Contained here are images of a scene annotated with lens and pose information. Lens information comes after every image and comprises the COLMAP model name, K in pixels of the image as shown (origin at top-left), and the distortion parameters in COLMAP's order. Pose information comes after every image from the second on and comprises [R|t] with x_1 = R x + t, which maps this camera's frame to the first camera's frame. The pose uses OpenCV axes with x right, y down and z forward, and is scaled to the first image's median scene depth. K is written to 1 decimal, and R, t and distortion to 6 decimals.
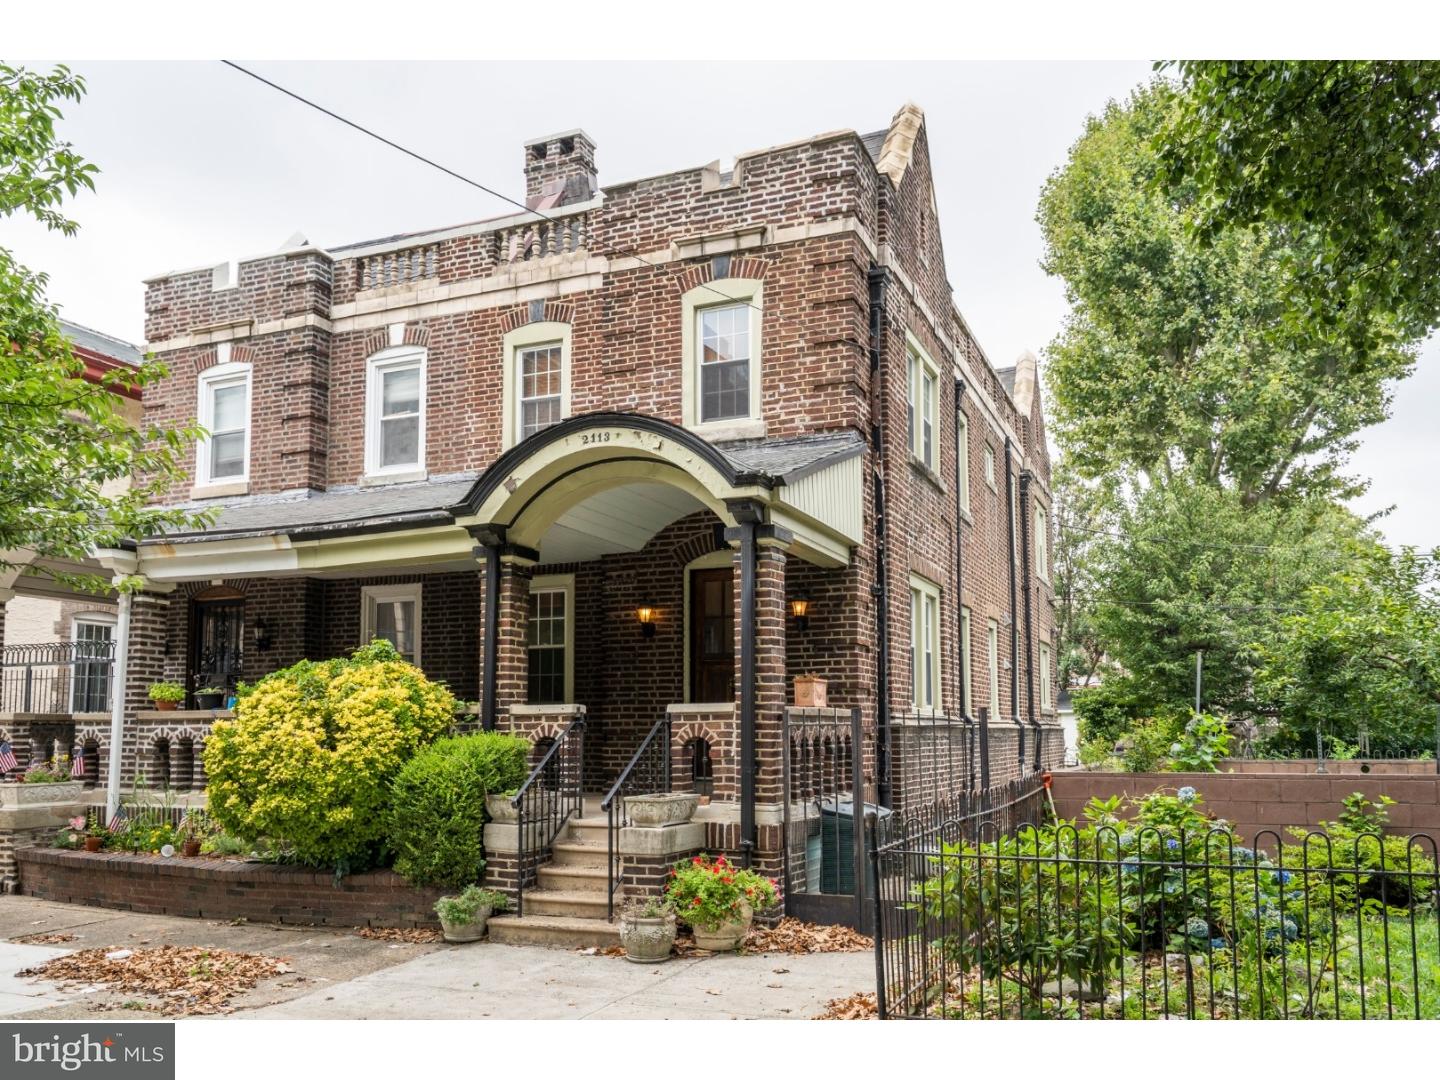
lens RADIAL K [[1152.1, 0, 718.2], [0, 1152.1, 547.2], [0, 0, 1]] dist [0.004774, -0.000317]
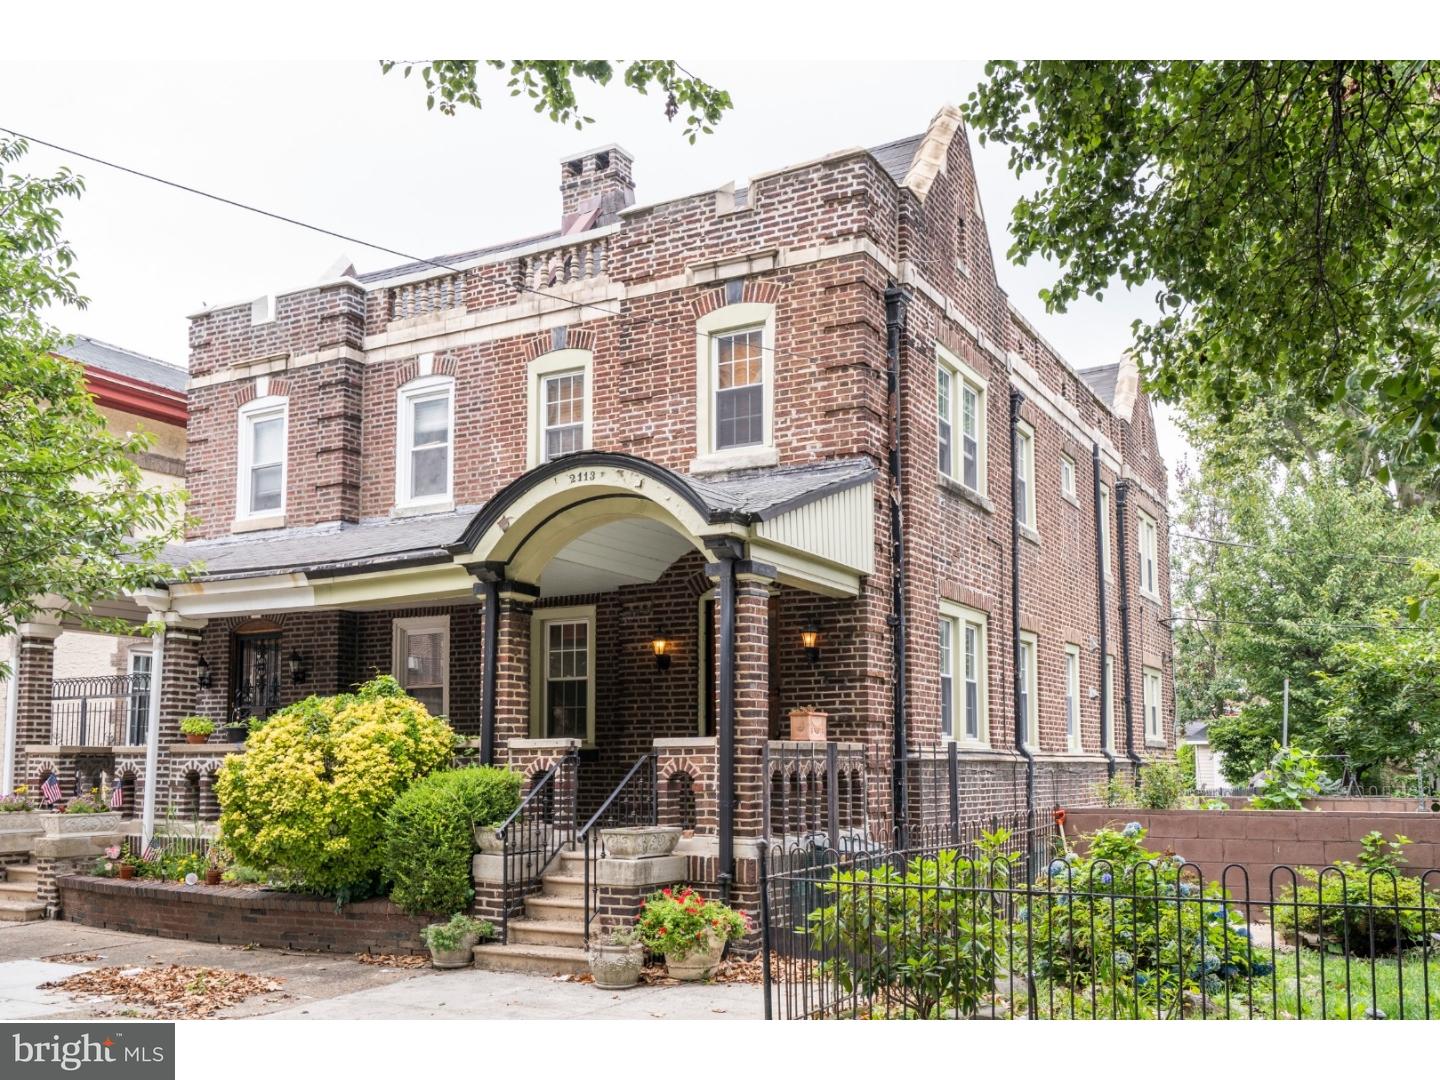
lens RADIAL K [[1294.1, 0, 720.0], [0, 1294.1, 540.0], [0, 0, 1]] dist [0.001724, 0.007306]
pose [[0.994386, -0.016115, -0.104580, 0.106903], [0.014756, 0.999796, -0.013756, -0.017074], [0.104780, 0.012136, 0.994421, -0.100317]]
